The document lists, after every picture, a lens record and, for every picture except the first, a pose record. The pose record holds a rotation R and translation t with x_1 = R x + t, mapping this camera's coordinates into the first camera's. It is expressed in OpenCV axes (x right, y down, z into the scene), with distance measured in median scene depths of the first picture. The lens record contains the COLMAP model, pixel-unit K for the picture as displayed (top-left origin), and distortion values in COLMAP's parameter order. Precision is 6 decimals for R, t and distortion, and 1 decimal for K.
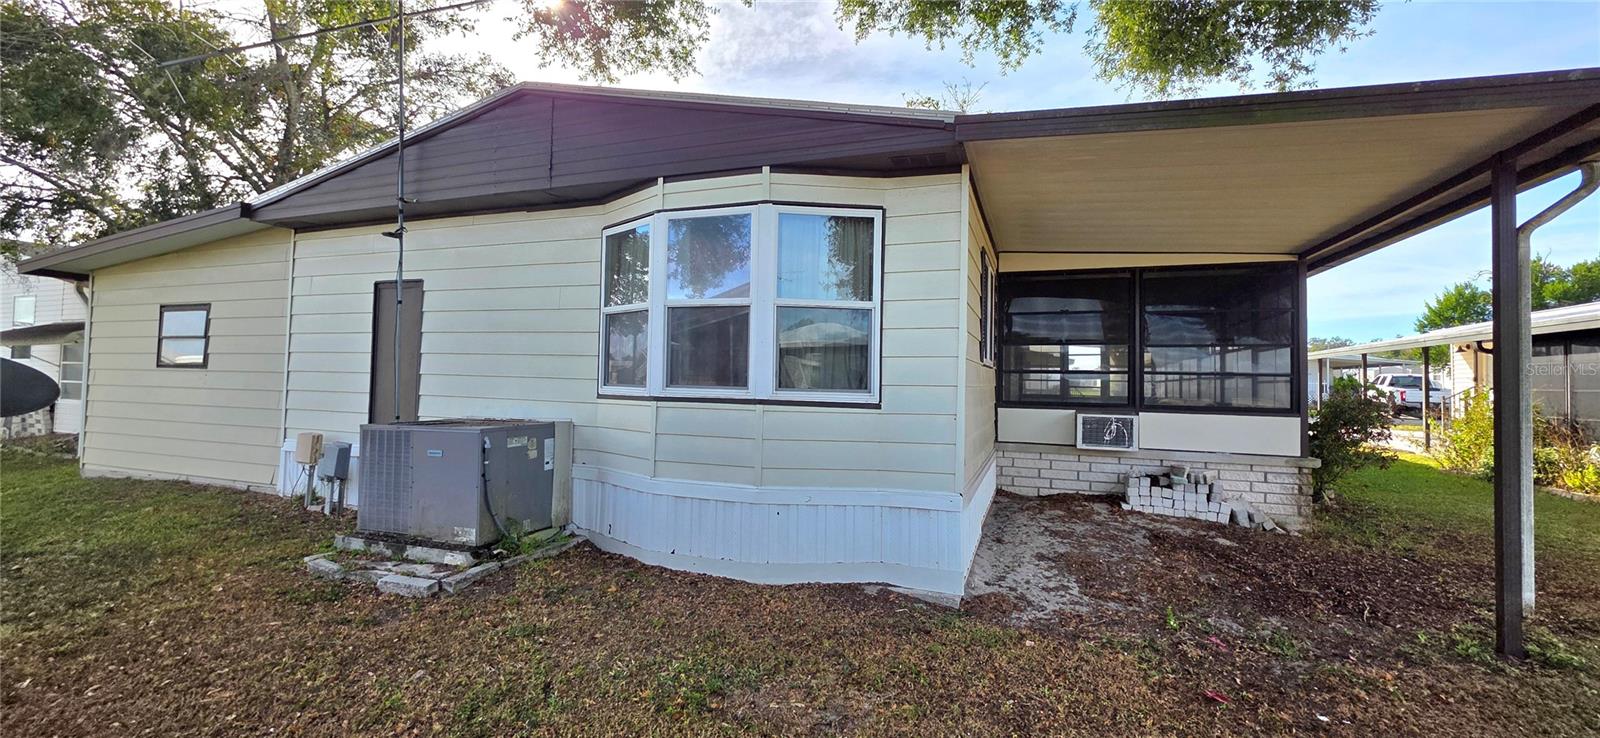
lens RADIAL K [[633.4, 0, 803.6], [0, 633.4, 364.9], [0, 0, 1]] dist [0.000550, -0.000036]
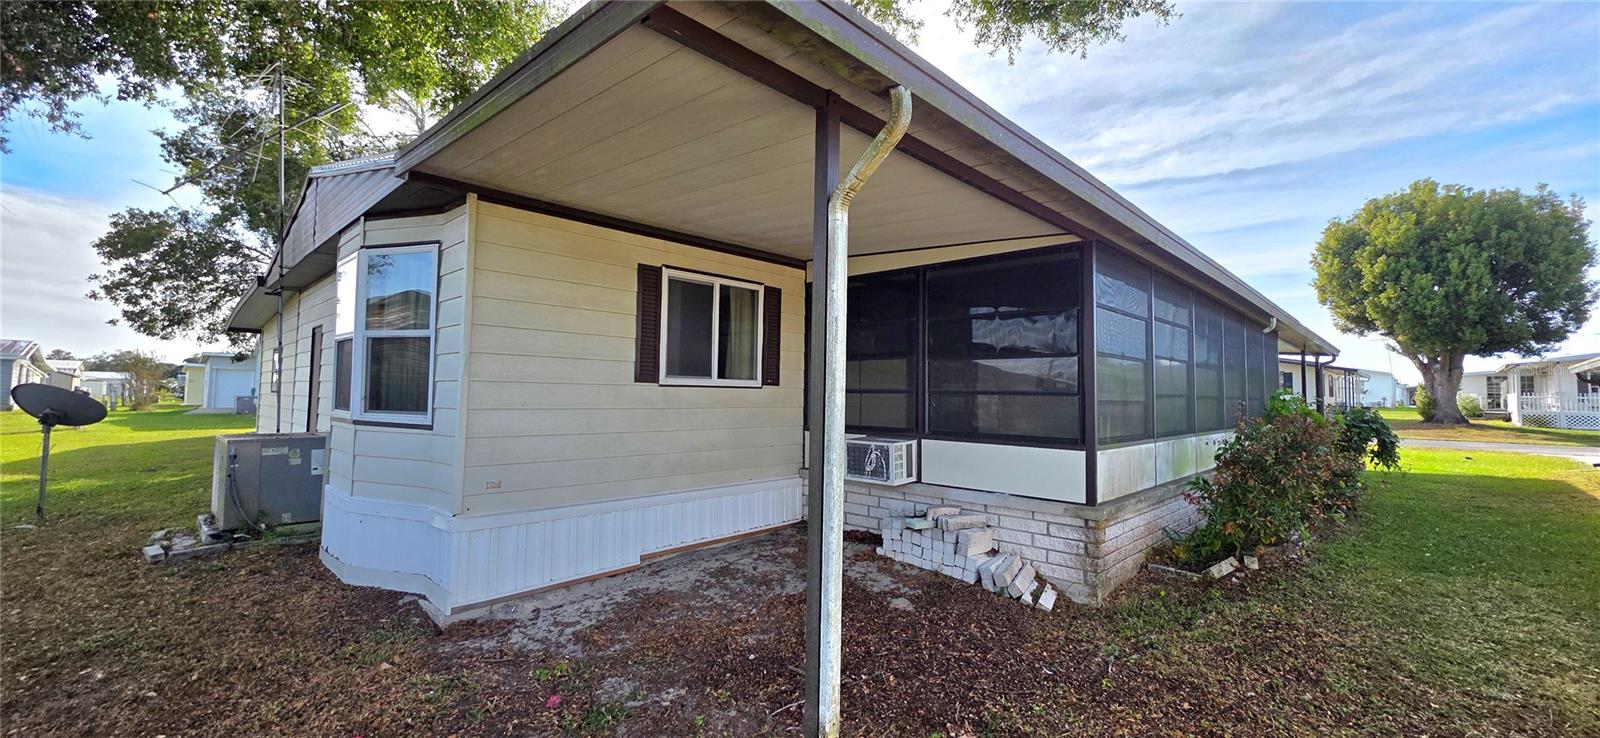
lens RADIAL K [[633.4, 0, 803.6], [0, 633.4, 364.9], [0, 0, 1]] dist [0.000550, -0.000036]
pose [[0.918762, -0.023251, -0.394127, 0.992045], [0.012679, 0.999487, -0.029406, -0.000779], [0.394609, 0.022020, 0.918585, 0.236069]]
